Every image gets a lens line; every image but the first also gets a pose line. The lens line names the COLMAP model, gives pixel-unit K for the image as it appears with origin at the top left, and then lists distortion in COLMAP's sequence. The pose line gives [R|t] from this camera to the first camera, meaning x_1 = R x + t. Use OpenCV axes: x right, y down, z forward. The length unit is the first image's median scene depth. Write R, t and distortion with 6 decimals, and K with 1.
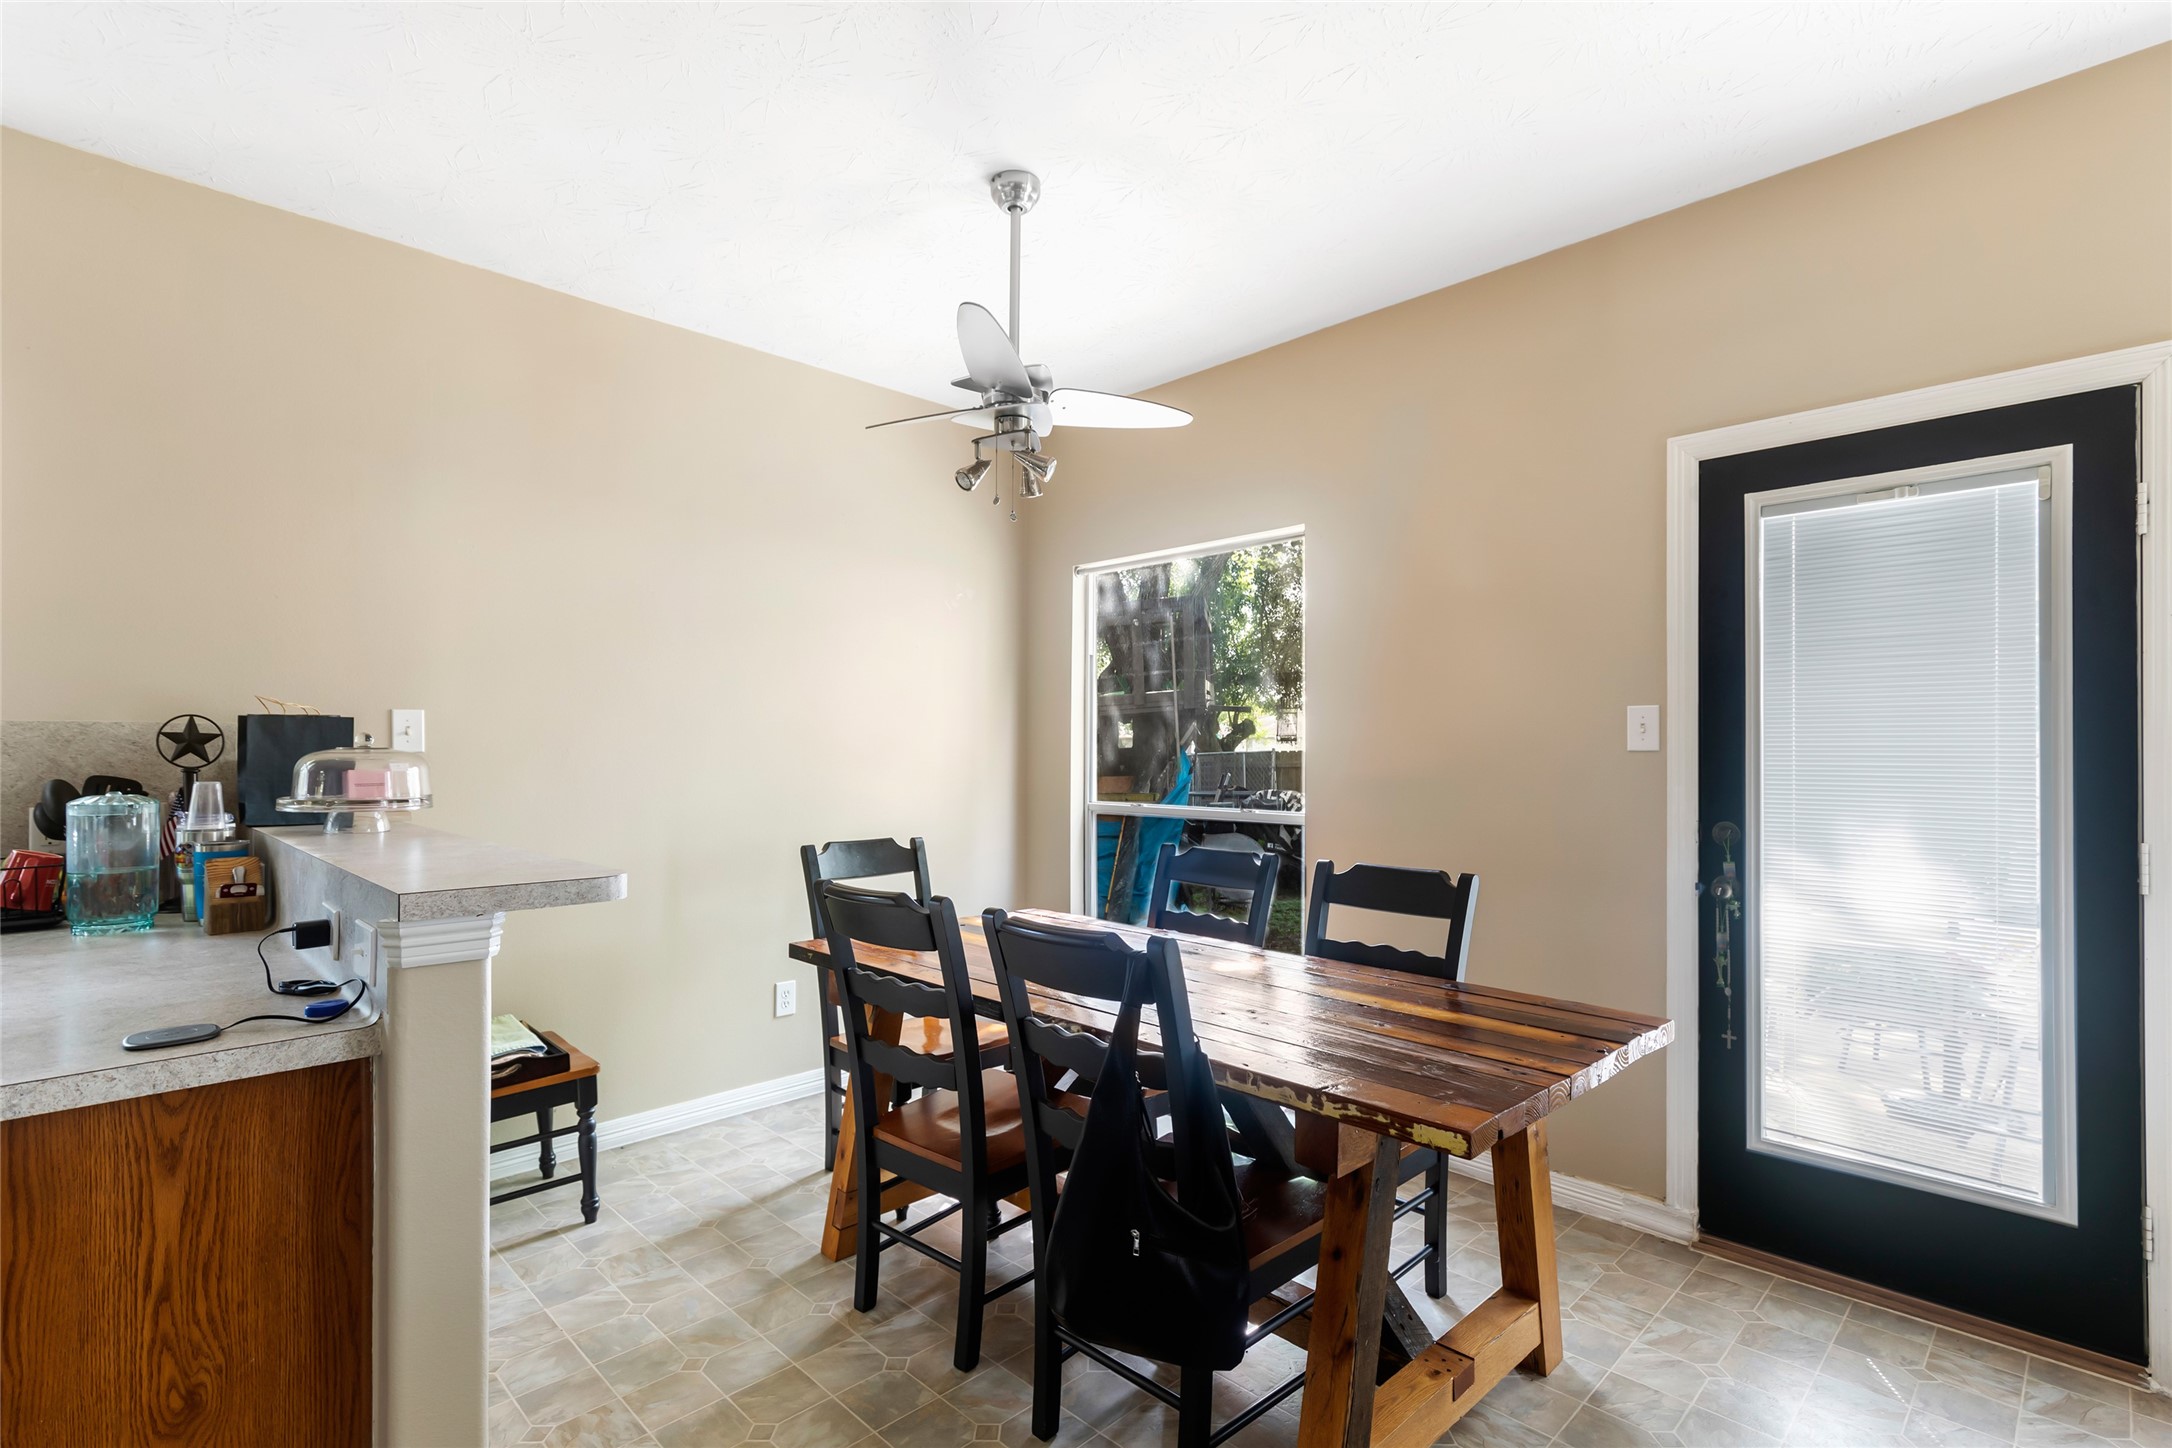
lens RADIAL K [[1039.4, 0, 1089.2], [0, 1039.4, 733.5], [0, 0, 1]] dist [0.000804, 0.000380]
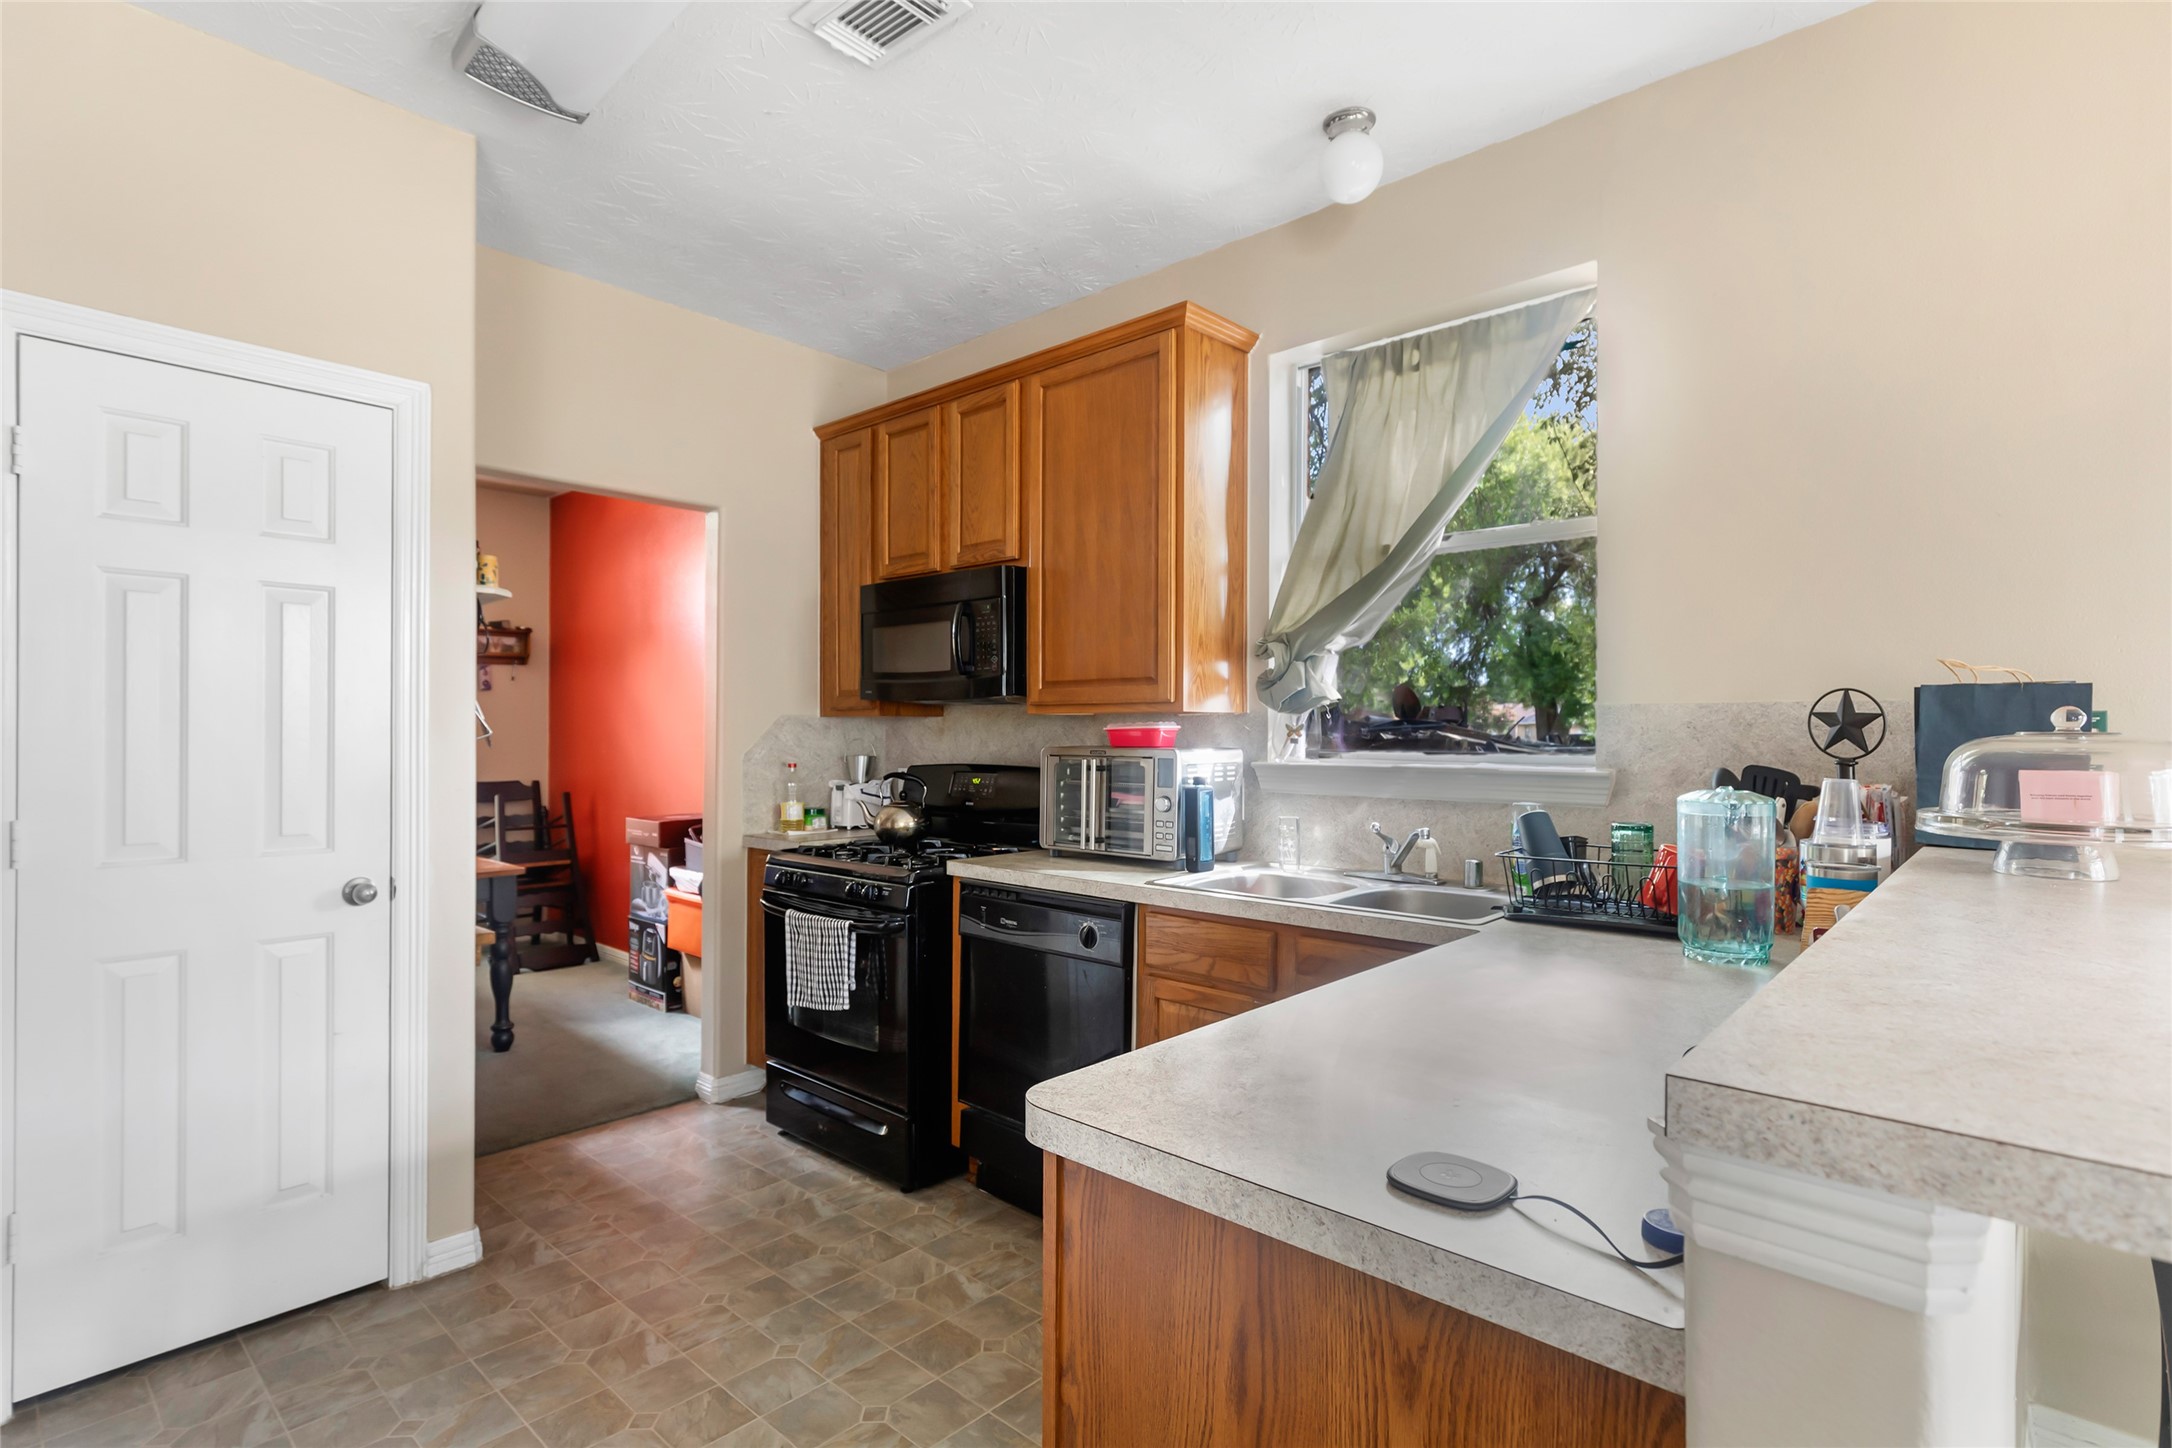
lens RADIAL K [[1039.4, 0, 1087.8], [0, 1039.4, 728.5], [0, 0, 1]] dist [0.000804, 0.000380]
pose [[0.048026, -0.000954, -0.998846, -0.140450], [0.011269, 0.999936, -0.000413, 0.005085], [0.998783, -0.011236, 0.048034, 0.423966]]
